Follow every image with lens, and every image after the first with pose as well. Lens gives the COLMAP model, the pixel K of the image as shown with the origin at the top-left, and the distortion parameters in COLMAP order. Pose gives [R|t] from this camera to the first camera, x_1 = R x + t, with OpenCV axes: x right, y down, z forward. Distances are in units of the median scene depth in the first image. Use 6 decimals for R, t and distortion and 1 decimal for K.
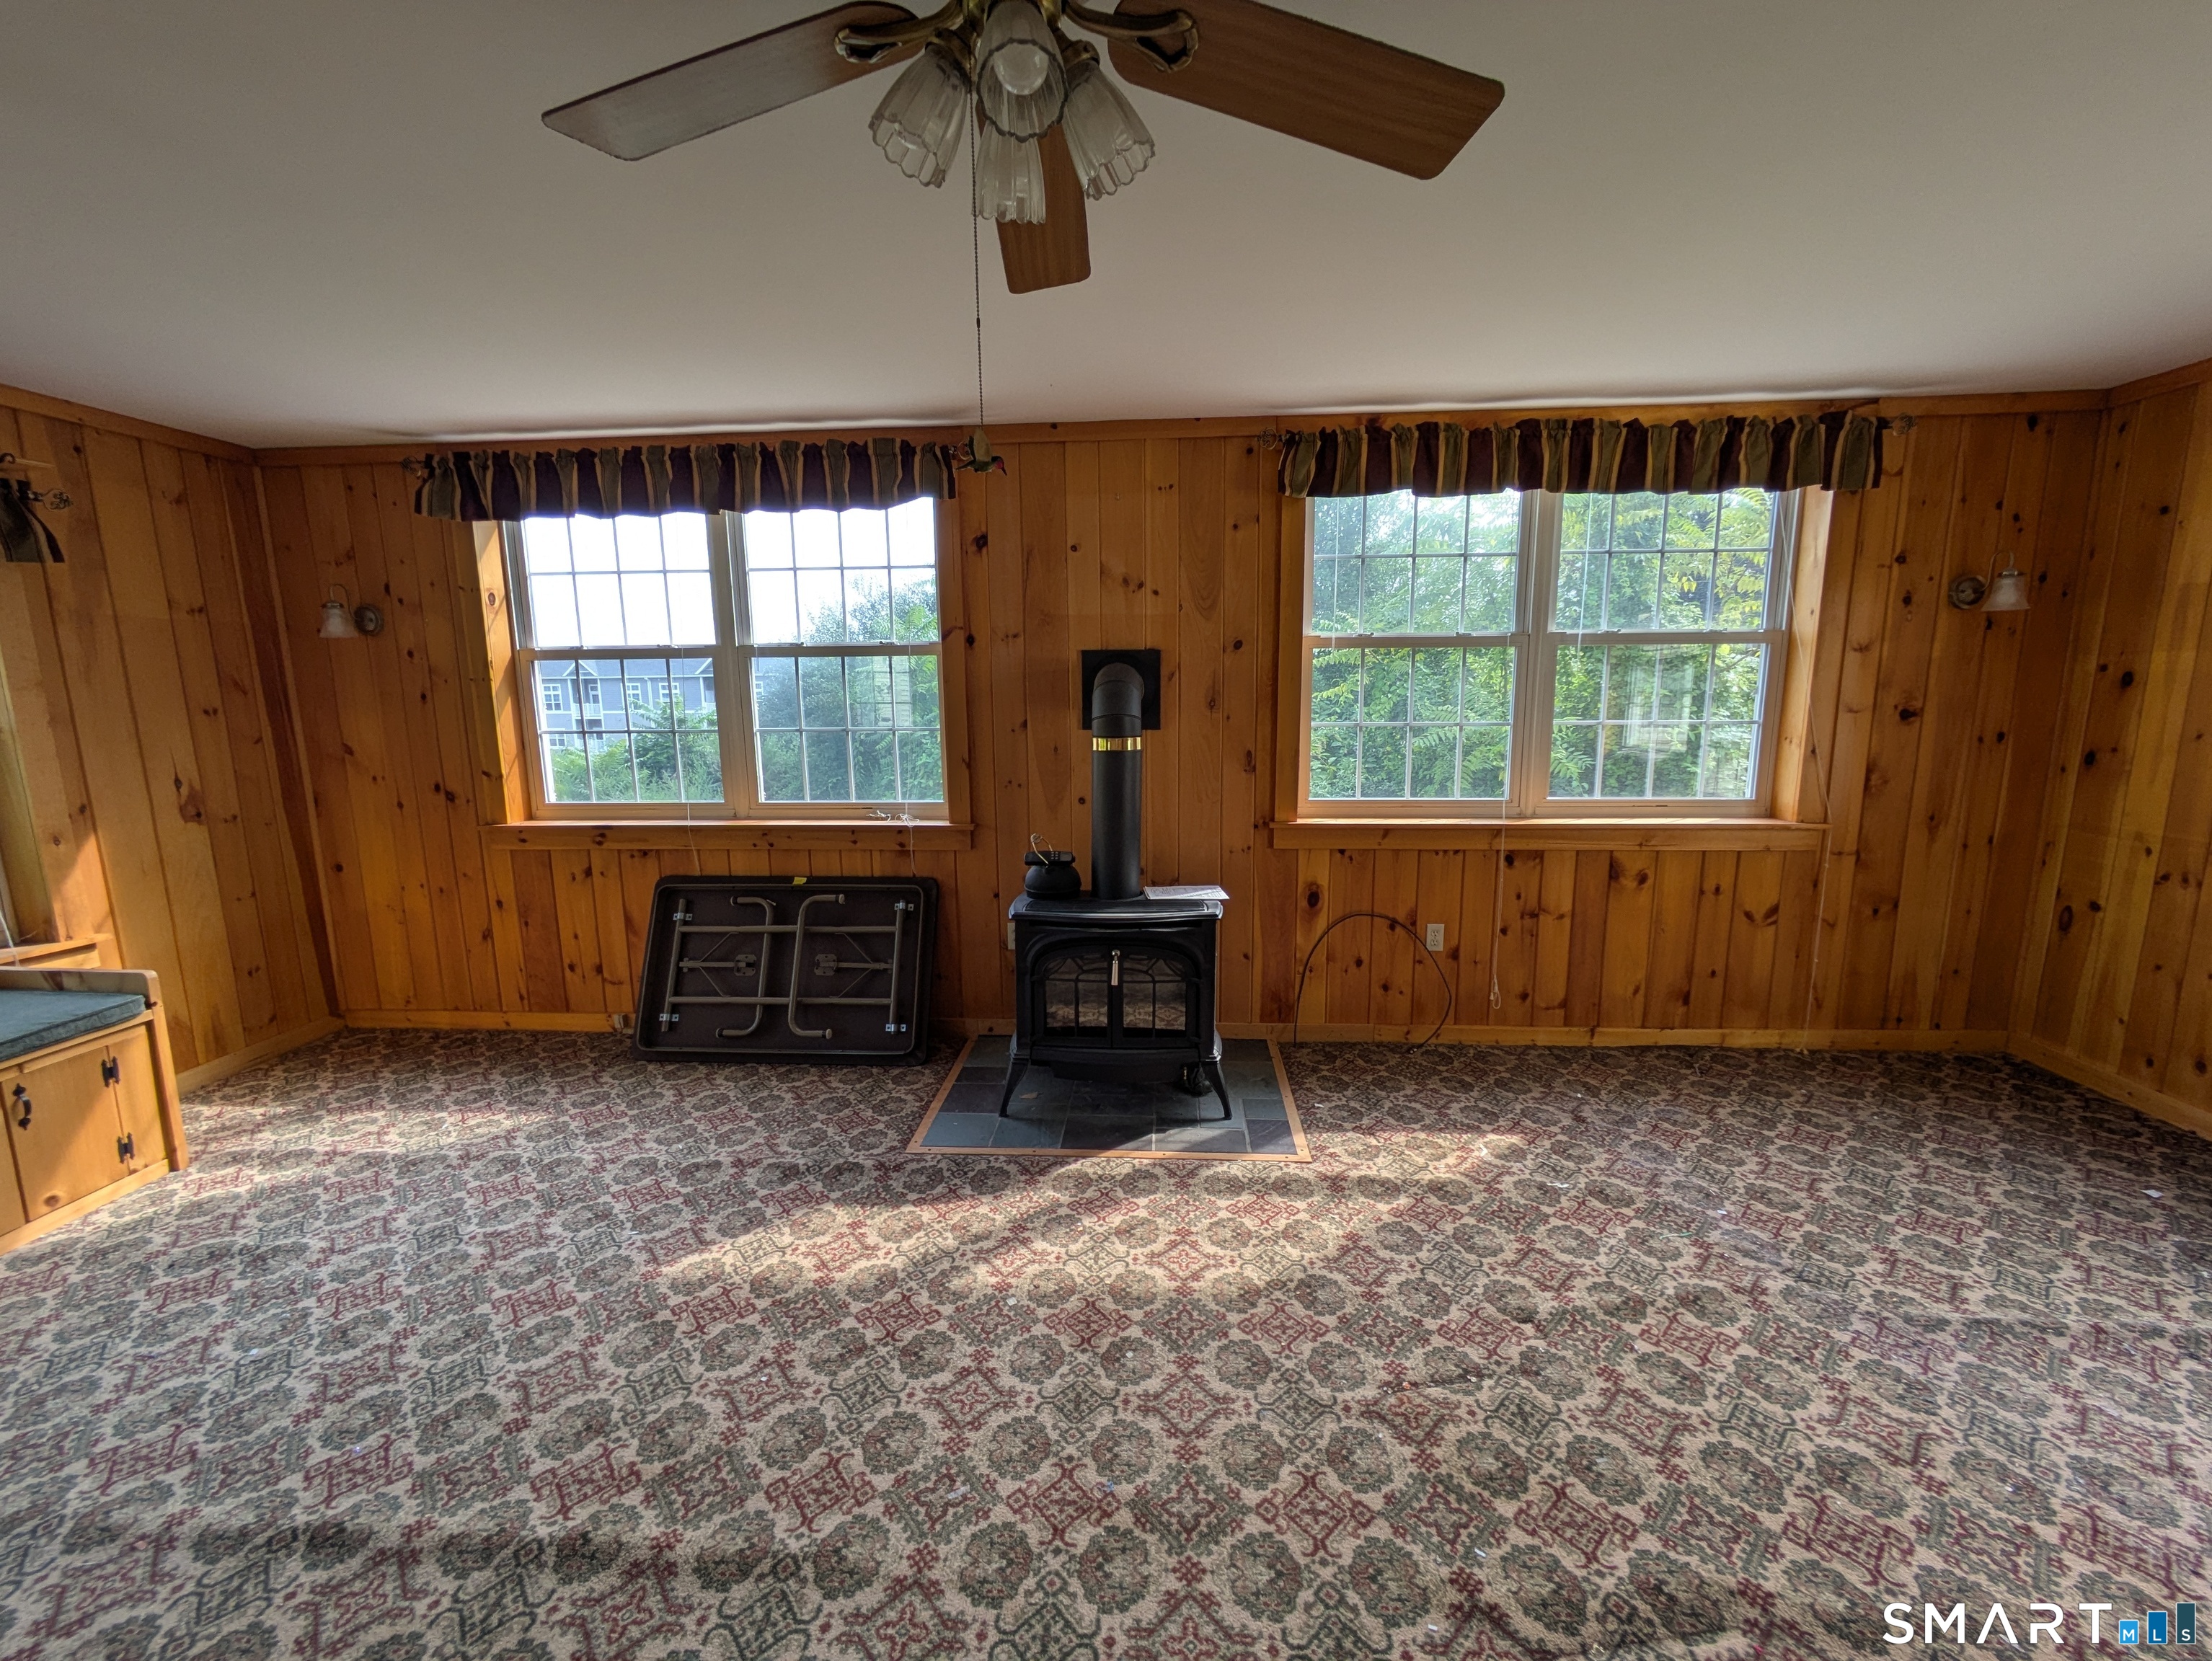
lens RADIAL K [[878.9, 0, 1103.9], [0, 878.9, 829.4], [0, 0, 1]] dist [-0.002167, 0.001347]
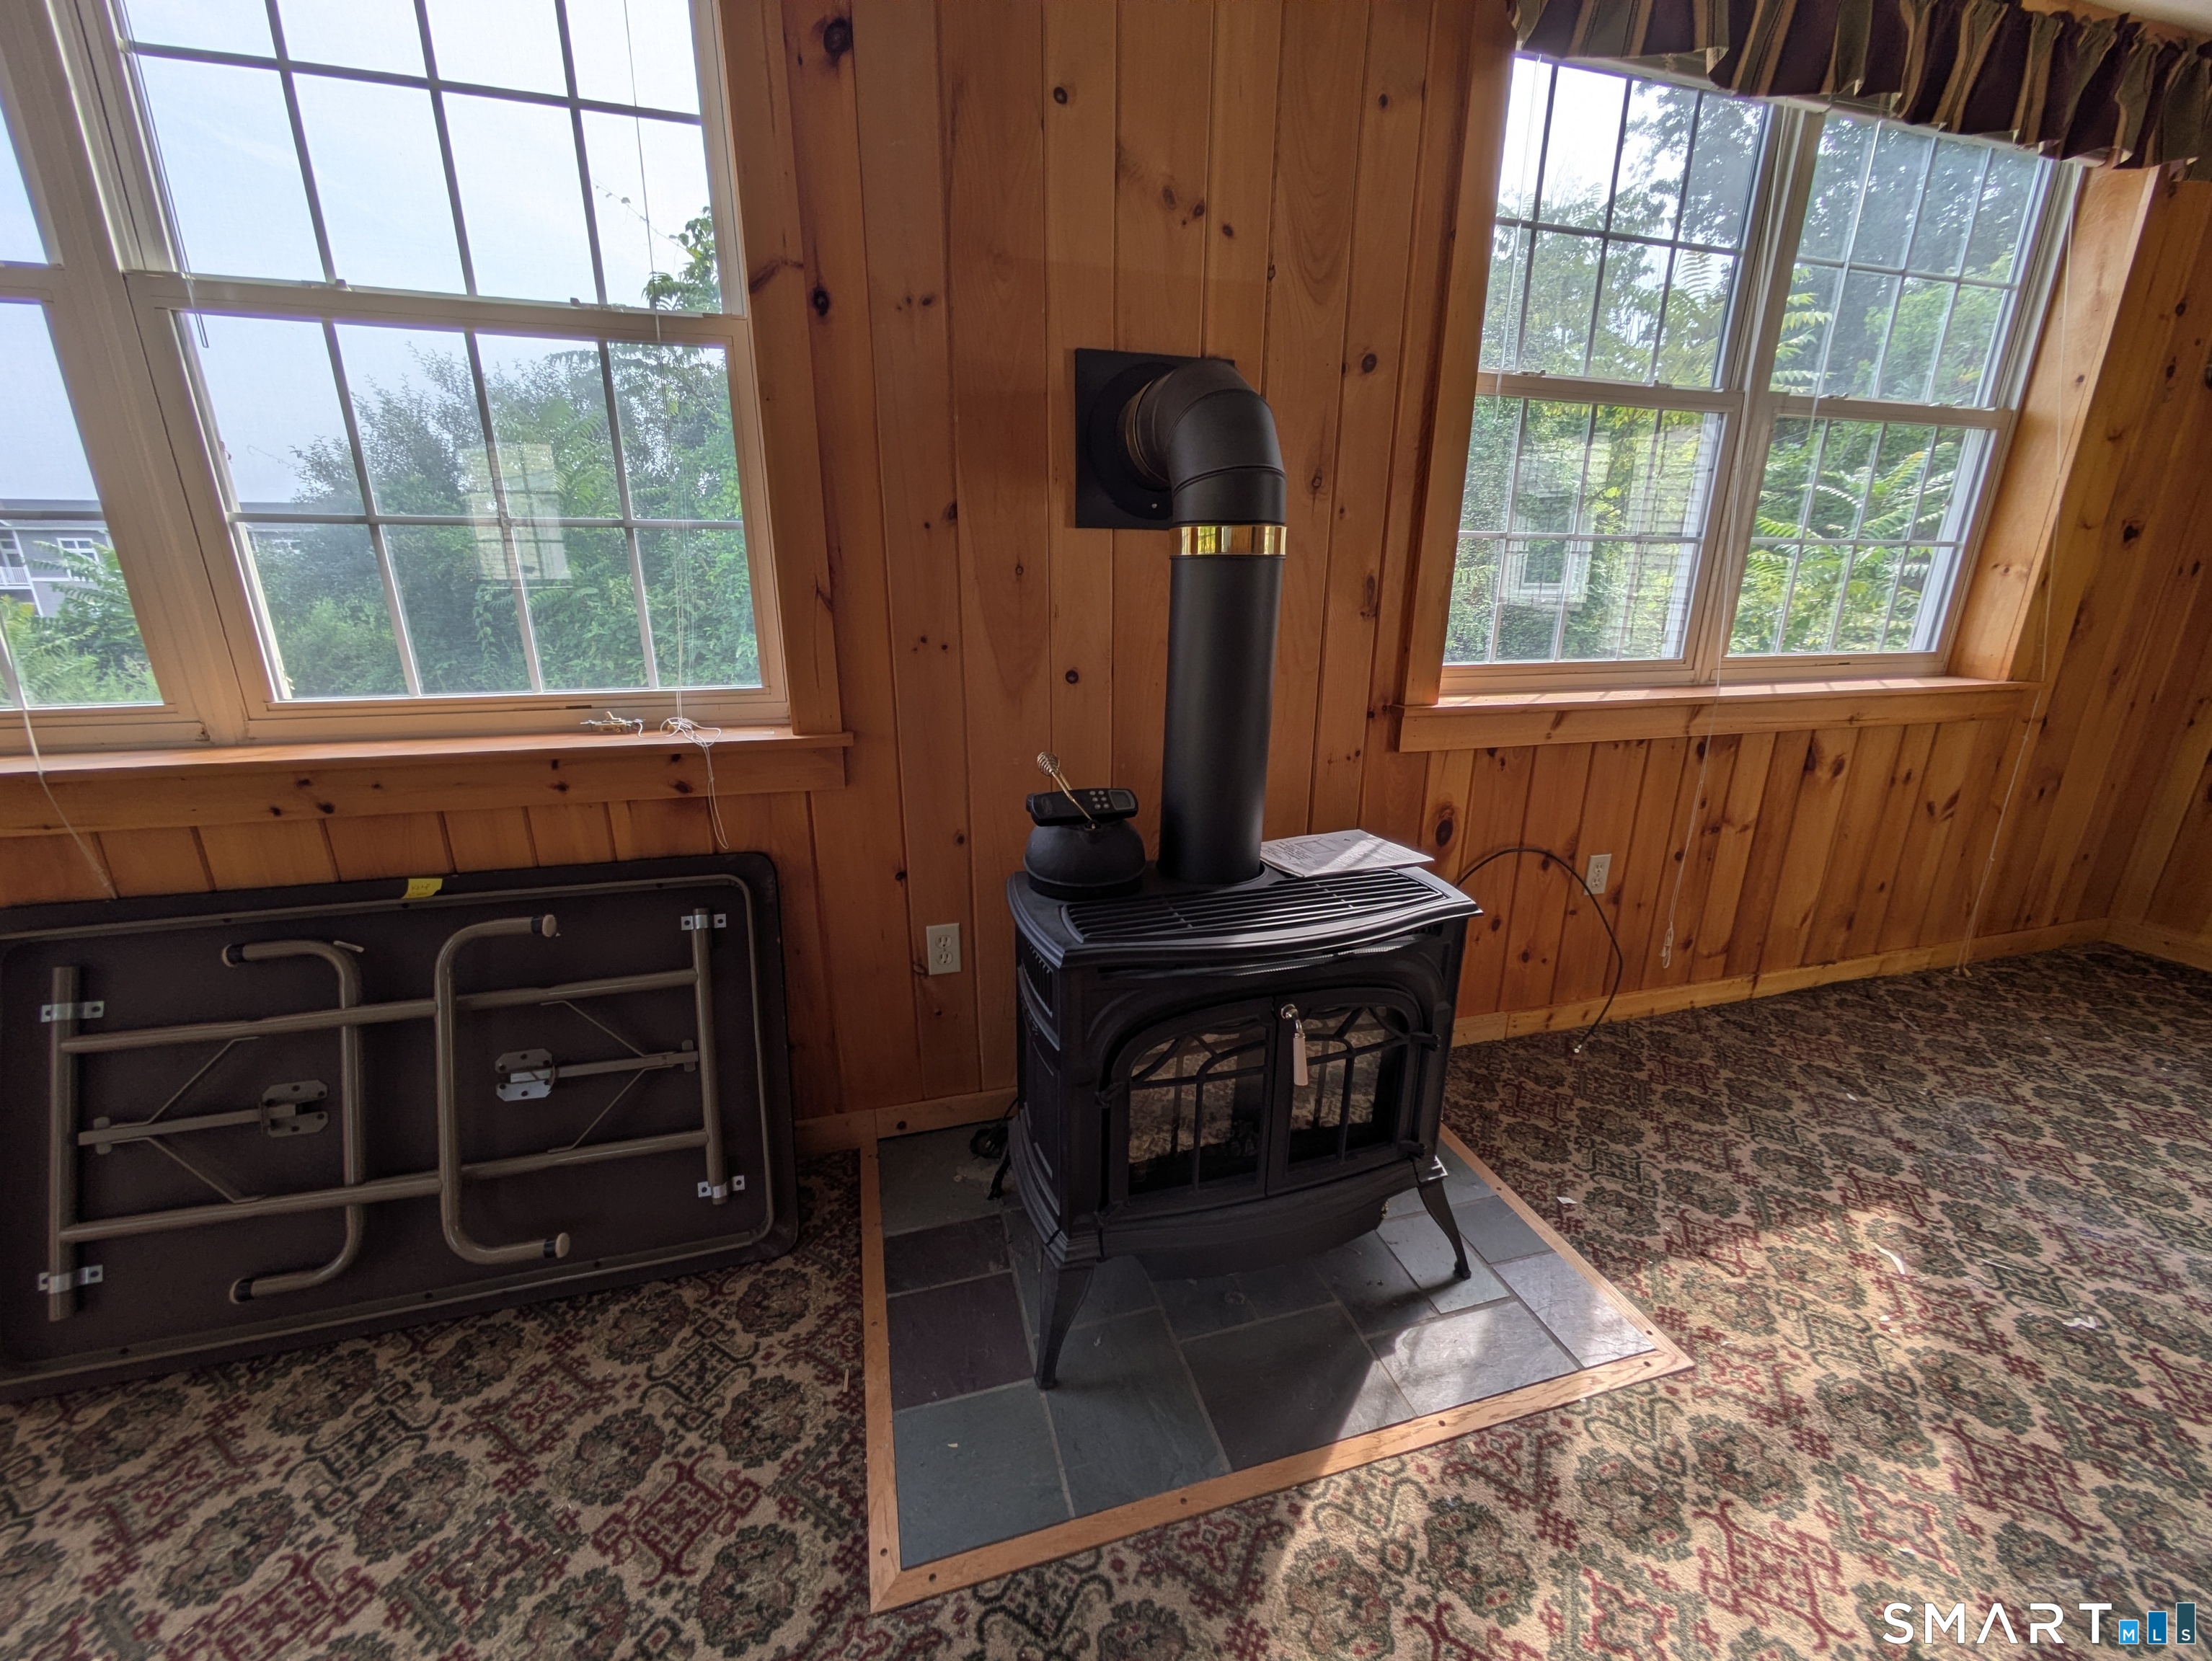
lens RADIAL K [[878.9, 0, 1107.2], [0, 878.9, 831.2], [0, 0, 1]] dist [-0.002167, 0.001347]
pose [[0.939829, -0.083817, 0.331205, -0.185106], [0.037616, 0.988931, 0.143527, -0.017303], [-0.339569, -0.122432, 0.932579, 0.526704]]
